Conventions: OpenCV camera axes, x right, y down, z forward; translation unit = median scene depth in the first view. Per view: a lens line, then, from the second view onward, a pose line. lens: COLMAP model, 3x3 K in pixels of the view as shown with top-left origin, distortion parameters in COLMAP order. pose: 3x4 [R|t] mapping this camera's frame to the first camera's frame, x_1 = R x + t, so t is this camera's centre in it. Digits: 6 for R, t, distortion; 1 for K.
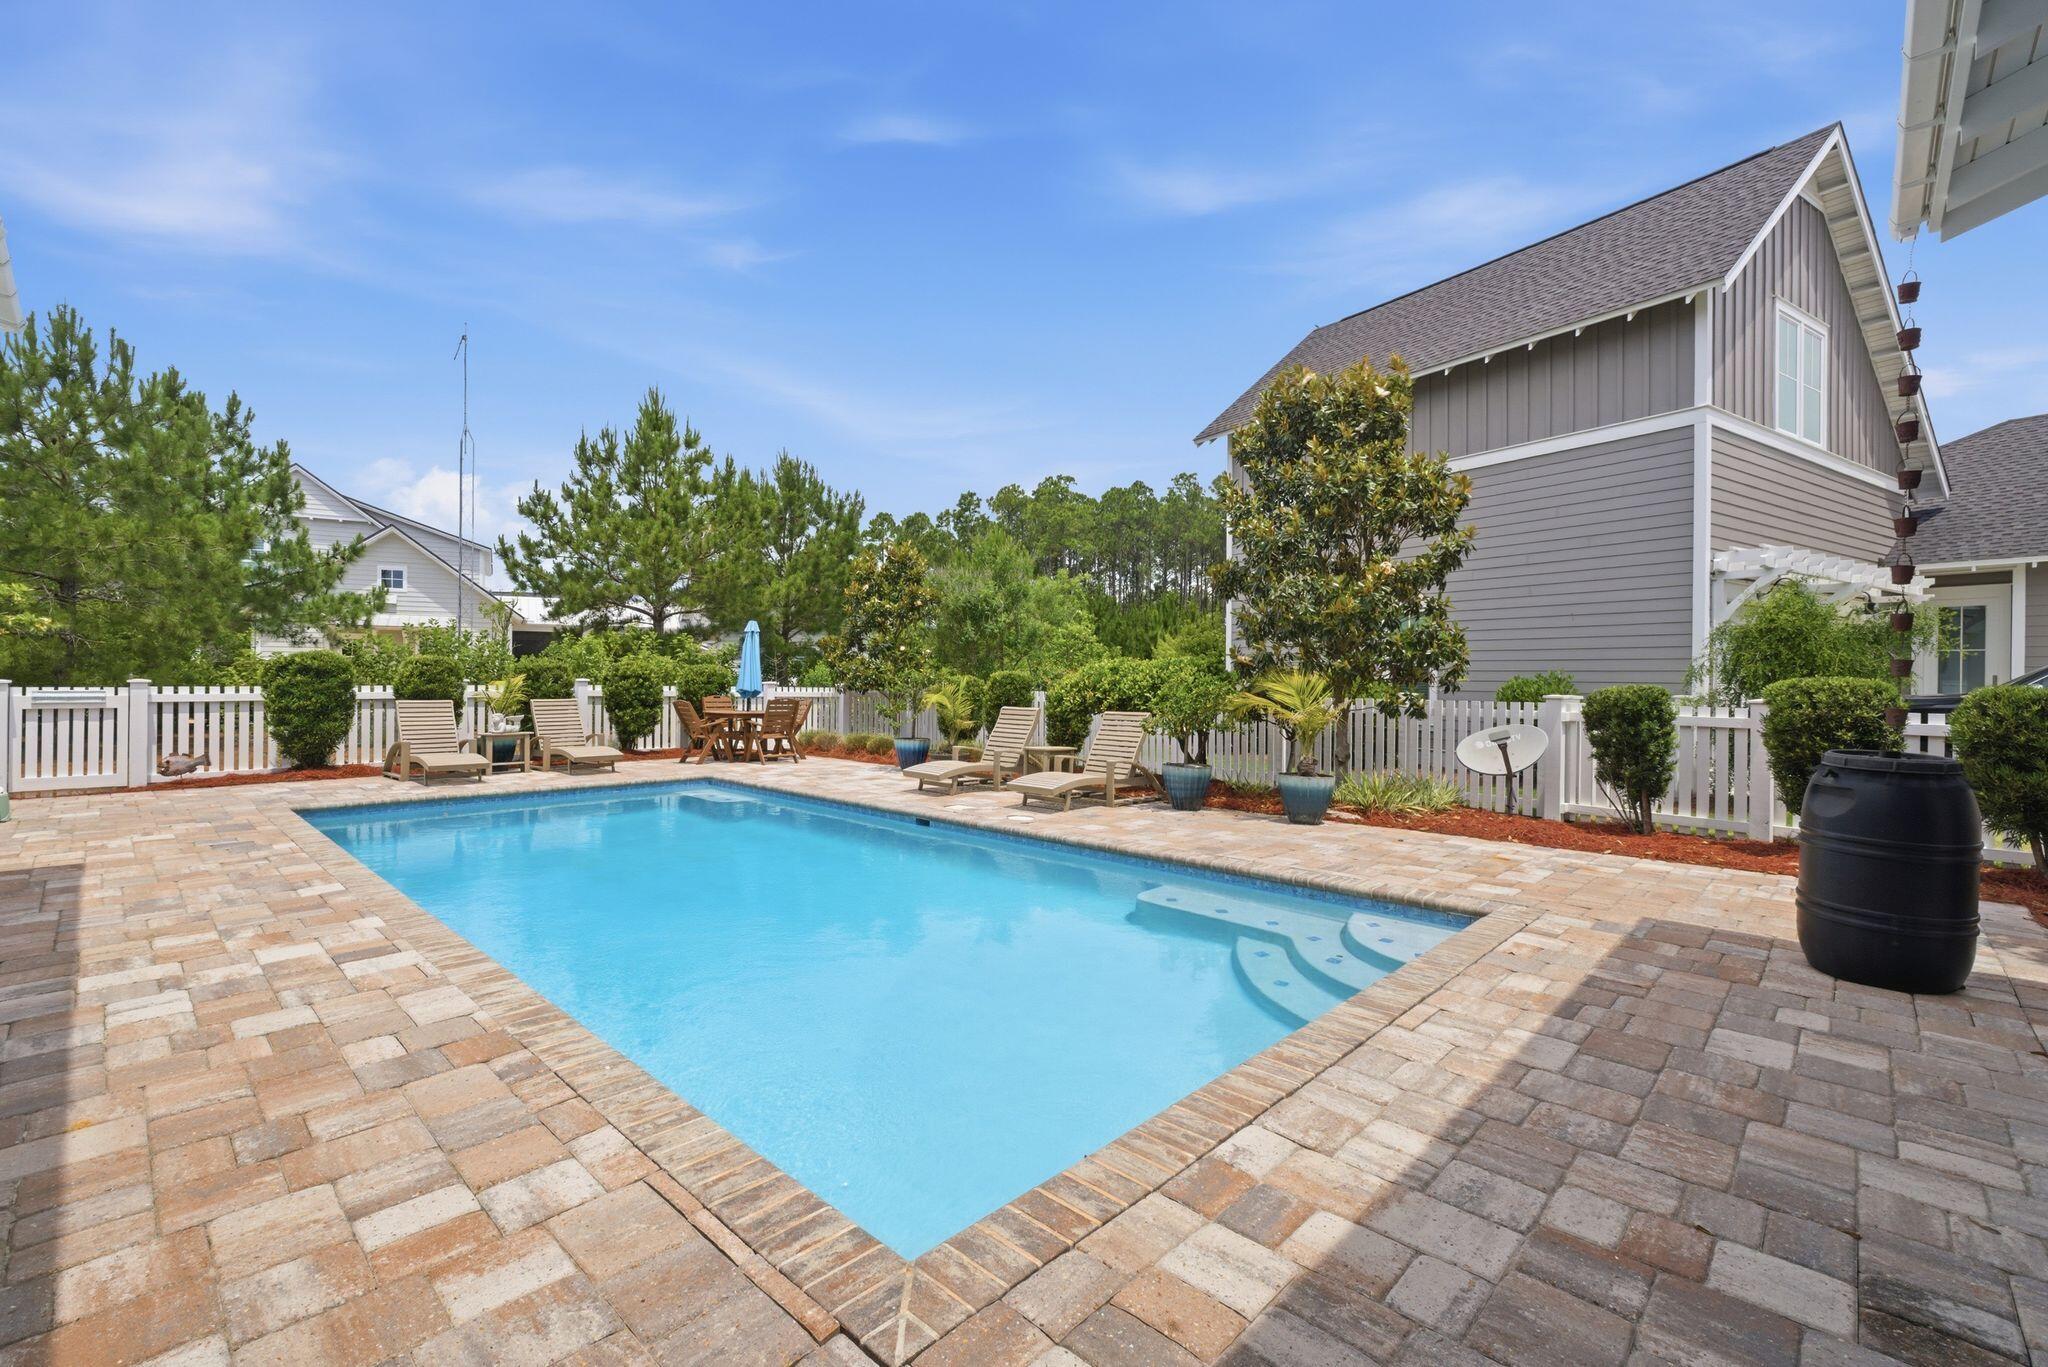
lens RADIAL K [[875.6, 0, 1014.3], [0, 875.6, 685.8], [0, 0, 1]] dist [-0.008760, -0.000307]
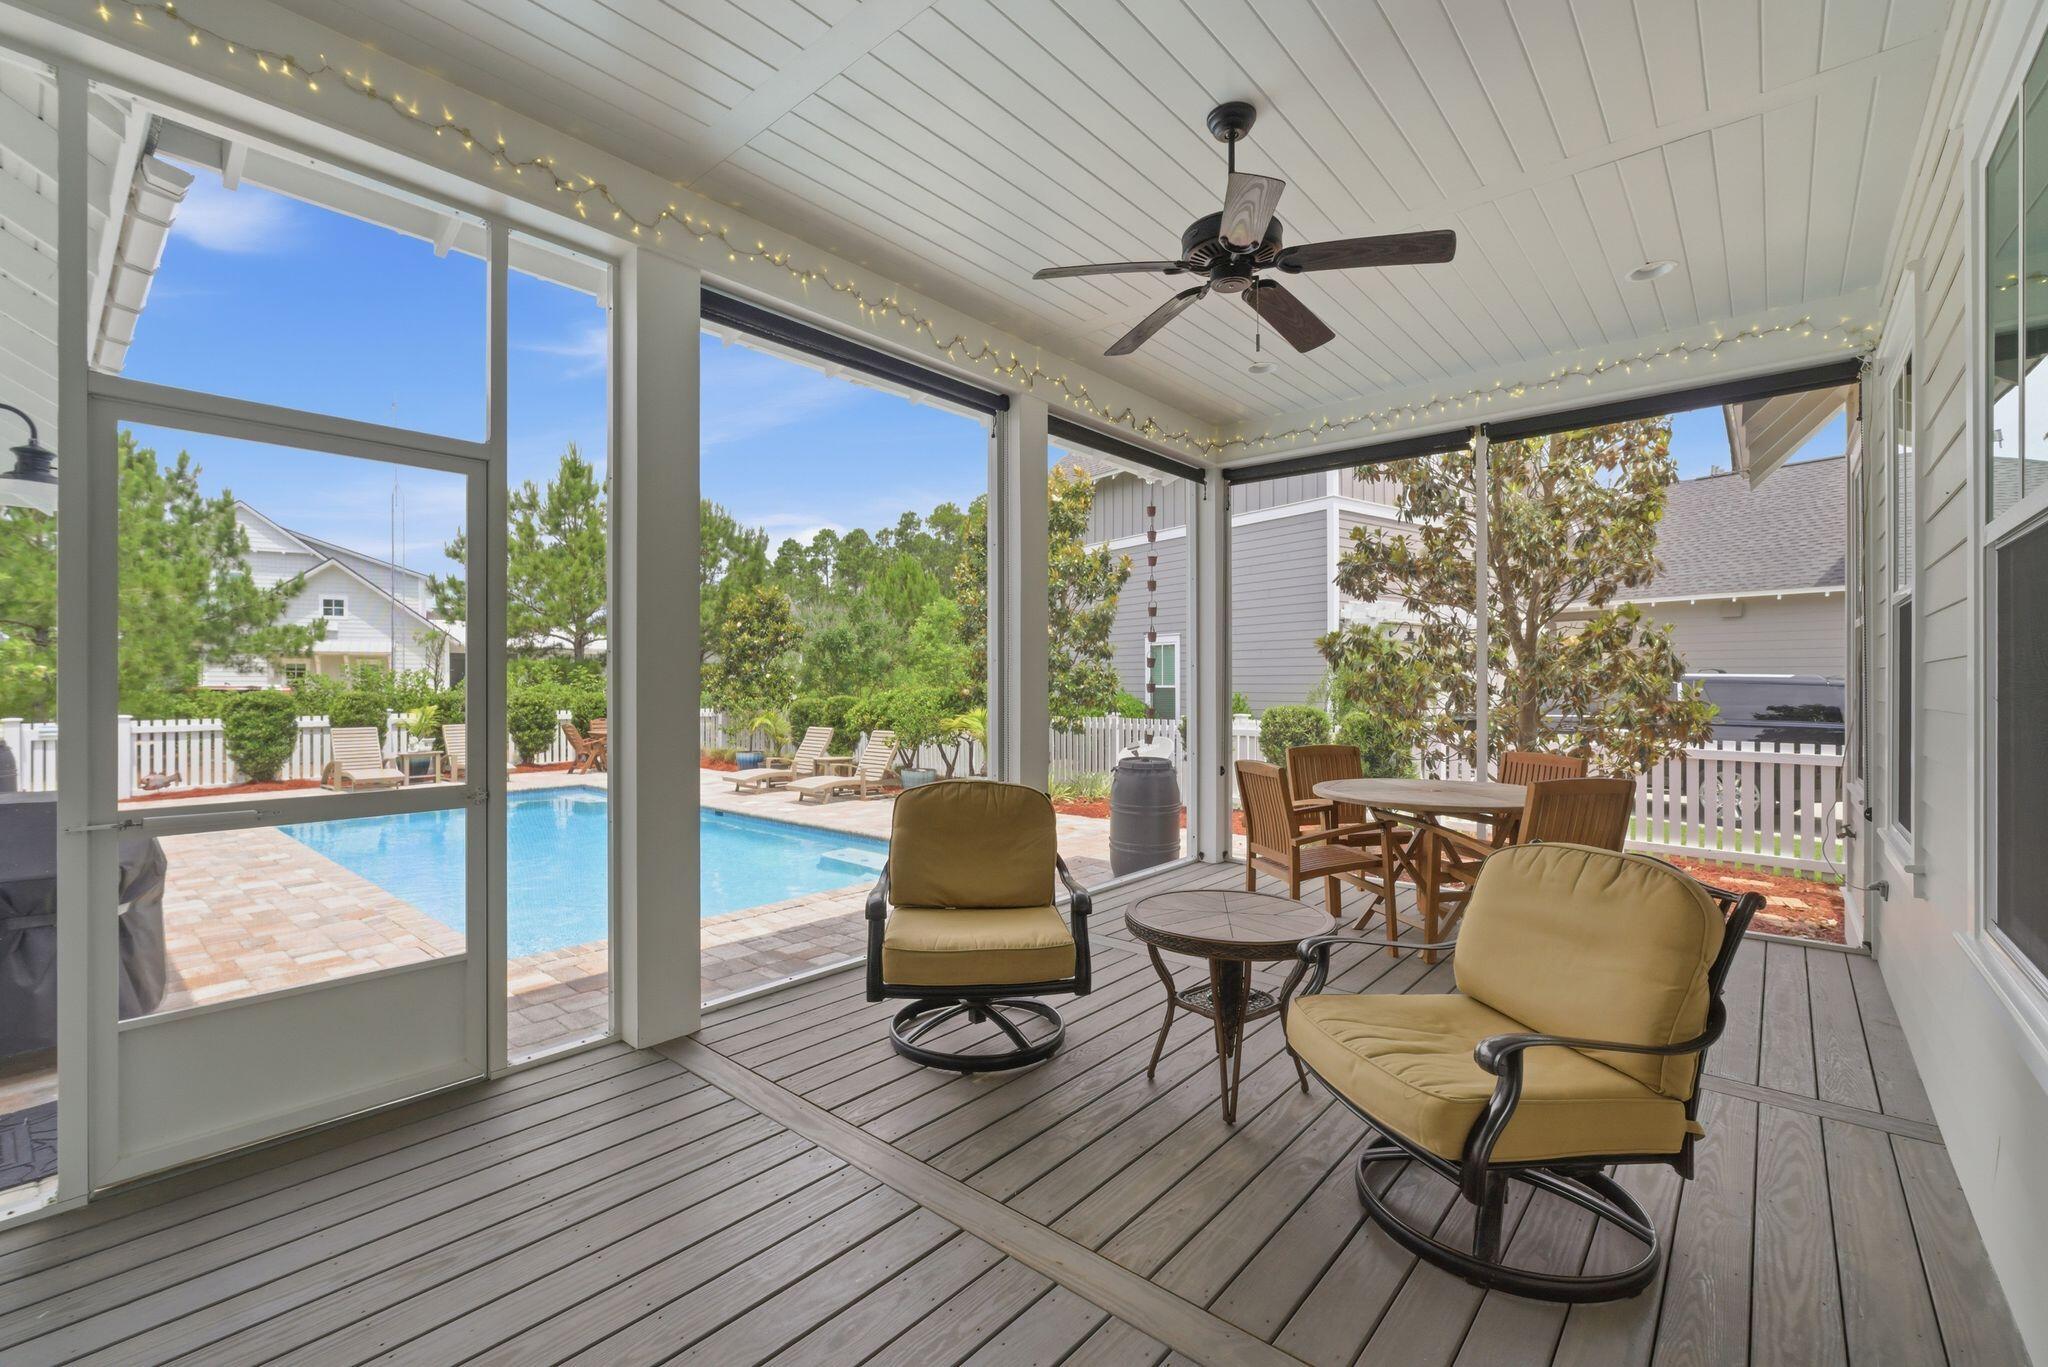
lens RADIAL K [[875.6, 0, 1033.2], [0, 875.6, 686.4], [0, 0, 1]] dist [-0.008760, -0.000307]
pose [[0.998556, -0.011084, 0.052557, 0.195013], [0.011291, 0.999930, -0.003640, -0.021867], [-0.052513, 0.004228, 0.998611, -0.253484]]
